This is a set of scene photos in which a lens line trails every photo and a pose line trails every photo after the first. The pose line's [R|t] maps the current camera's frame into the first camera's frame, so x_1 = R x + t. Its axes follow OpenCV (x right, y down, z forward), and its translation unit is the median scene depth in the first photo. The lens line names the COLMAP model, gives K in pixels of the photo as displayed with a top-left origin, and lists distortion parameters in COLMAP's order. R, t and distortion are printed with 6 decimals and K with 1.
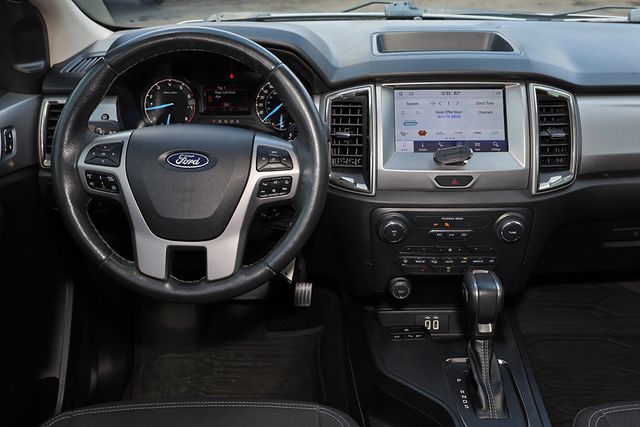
lens RADIAL K [[635.2, 0, 320.0], [0, 635.2, 213.5], [0, 0, 1]] dist [-0.007285, -0.000818]
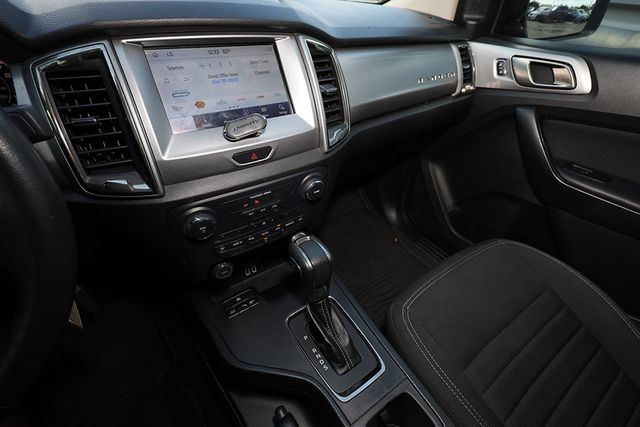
lens RADIAL K [[287.5, 0, 320.0], [0, 287.5, 213.5], [0, 0, 1]] dist [-0.001050, -0.000041]
pose [[0.823881, -0.308638, 0.475354, 0.067308], [0.191099, 0.940882, 0.279684, -0.067224], [-0.533573, -0.139586, 0.834155, 0.578761]]
